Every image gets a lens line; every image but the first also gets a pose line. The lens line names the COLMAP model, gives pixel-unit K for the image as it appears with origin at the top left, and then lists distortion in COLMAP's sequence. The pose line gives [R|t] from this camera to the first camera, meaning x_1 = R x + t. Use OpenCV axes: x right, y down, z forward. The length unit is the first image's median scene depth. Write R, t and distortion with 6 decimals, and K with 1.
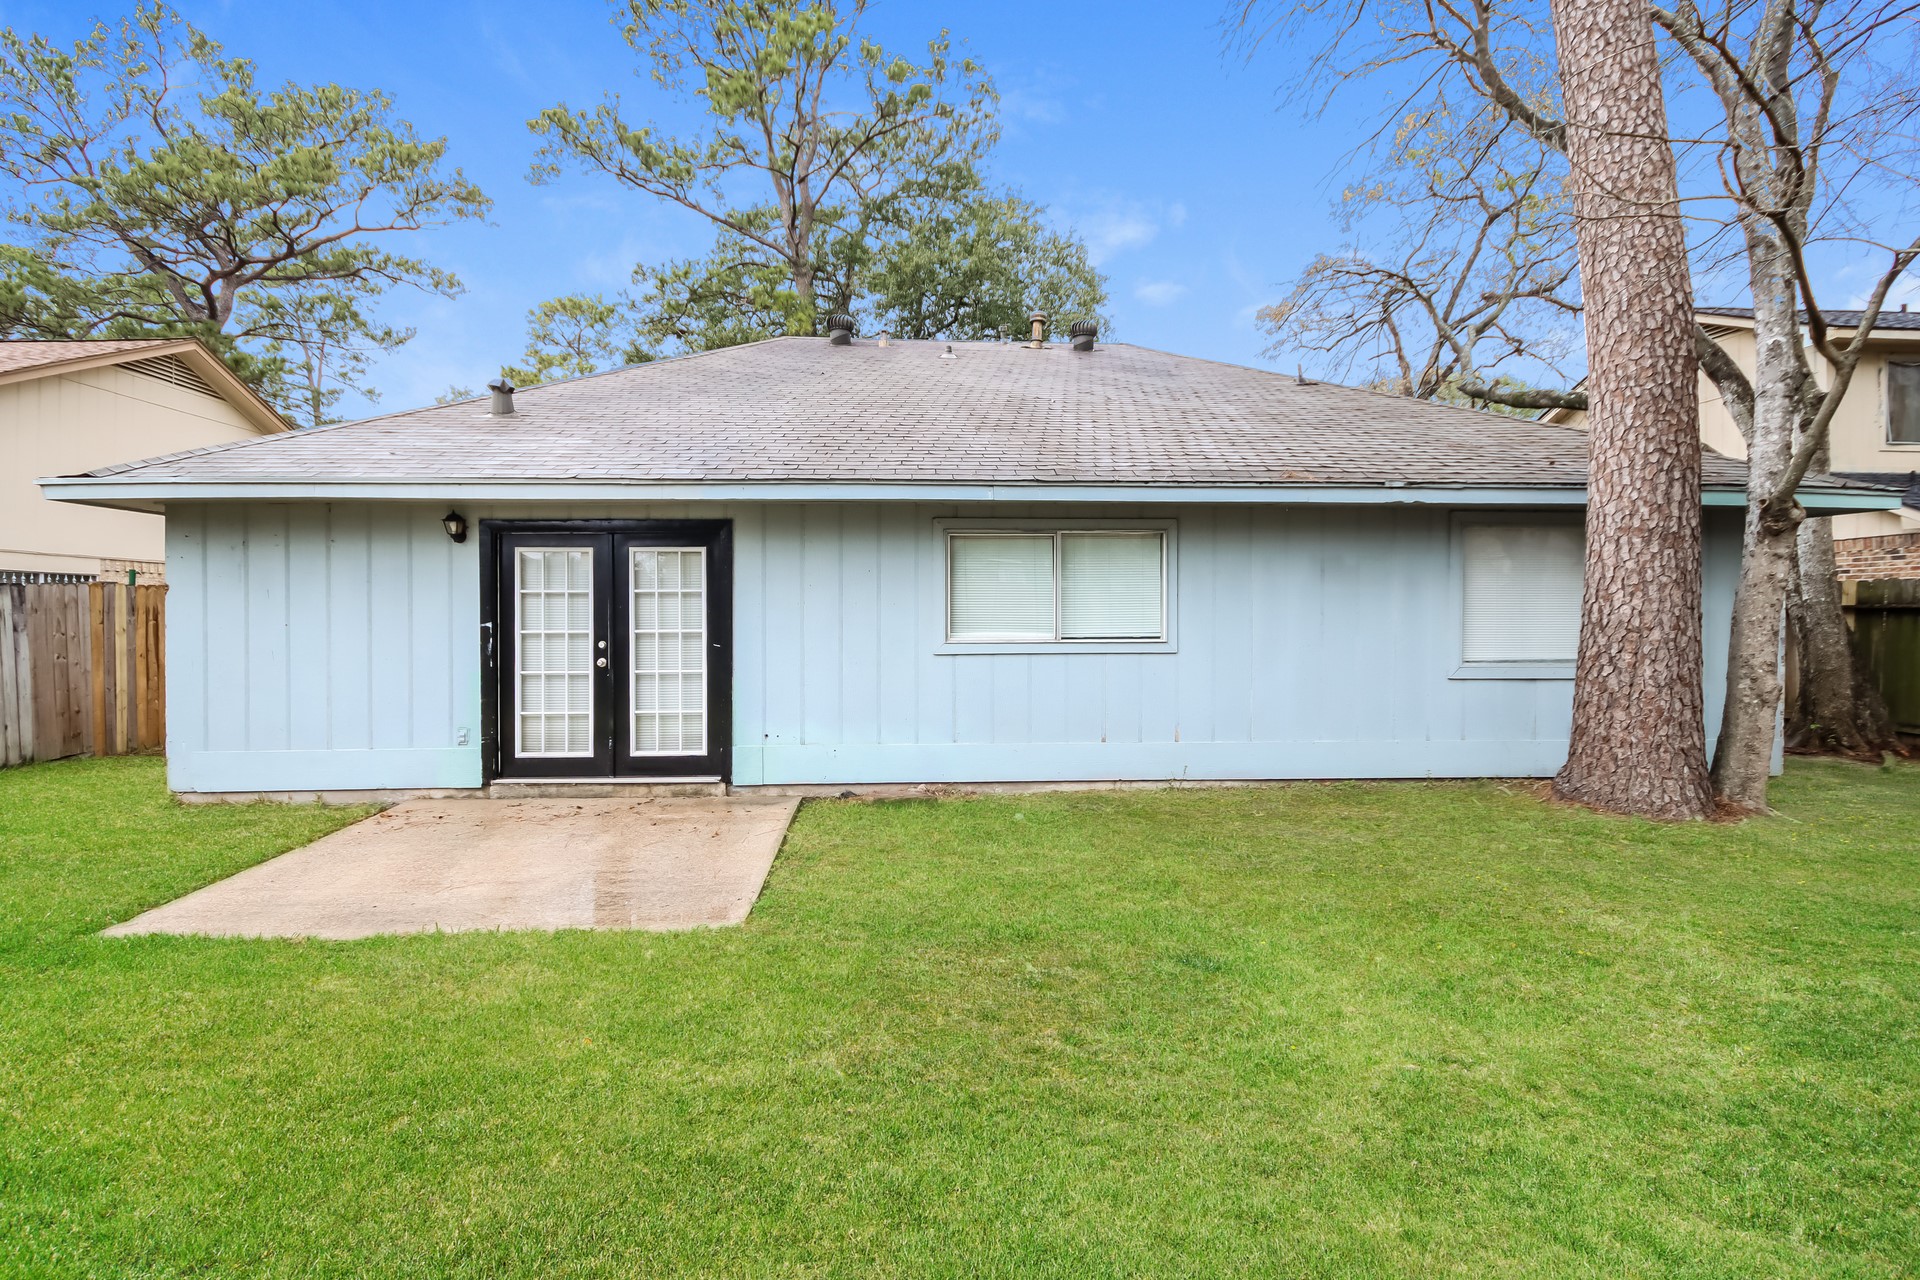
lens RADIAL K [[899.2, 0, 956.9], [0, 899.2, 634.5], [0, 0, 1]] dist [-0.000294, -0.001026]
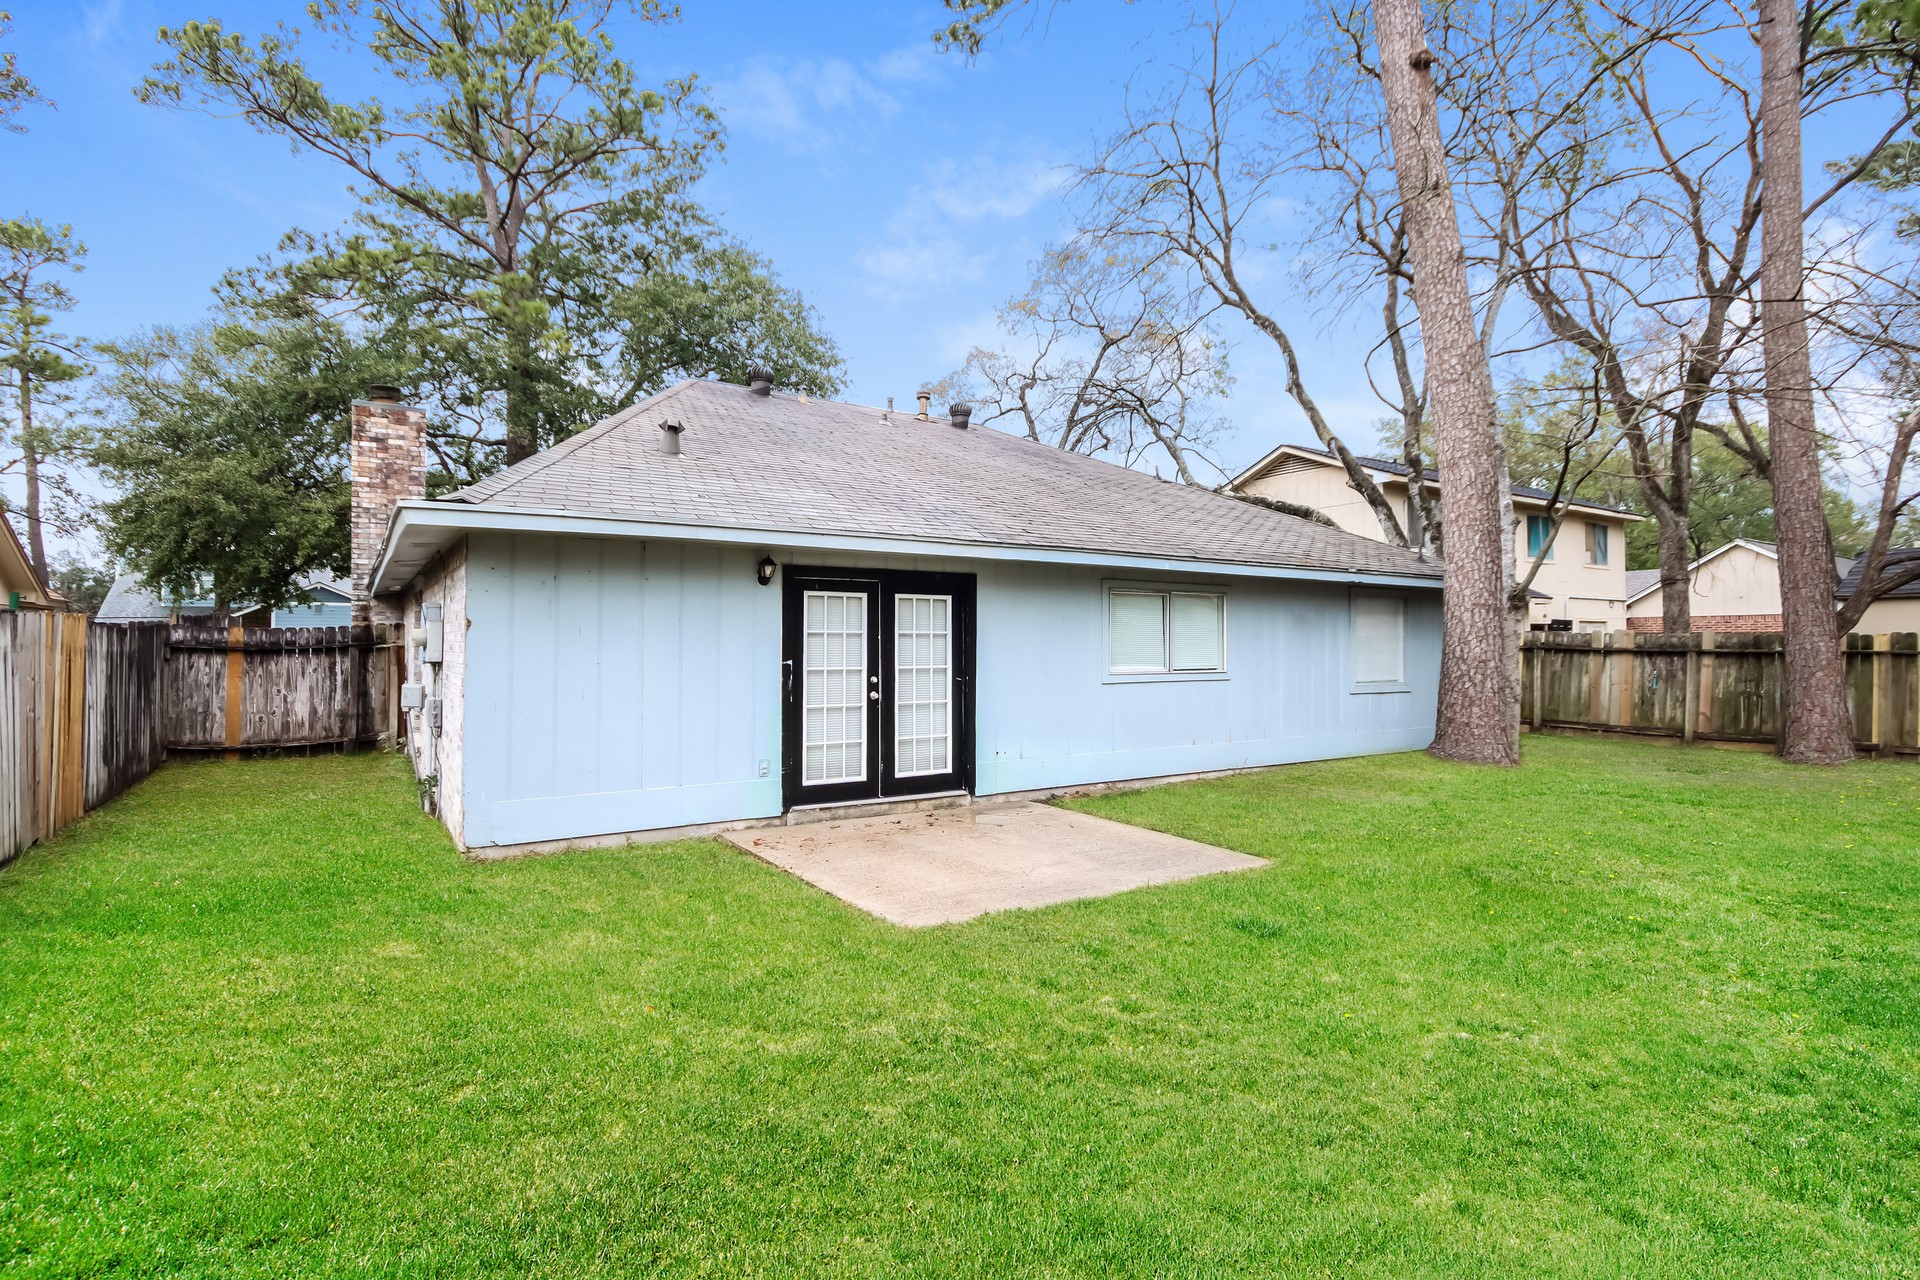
lens RADIAL K [[899.2, 0, 967.5], [0, 899.2, 641.5], [0, 0, 1]] dist [-0.000294, -0.001026]
pose [[0.871926, 0.005709, 0.489604, -0.847728], [0.010925, 0.999456, -0.031110, -0.000182], [-0.489515, 0.032475, 0.871390, -0.041442]]
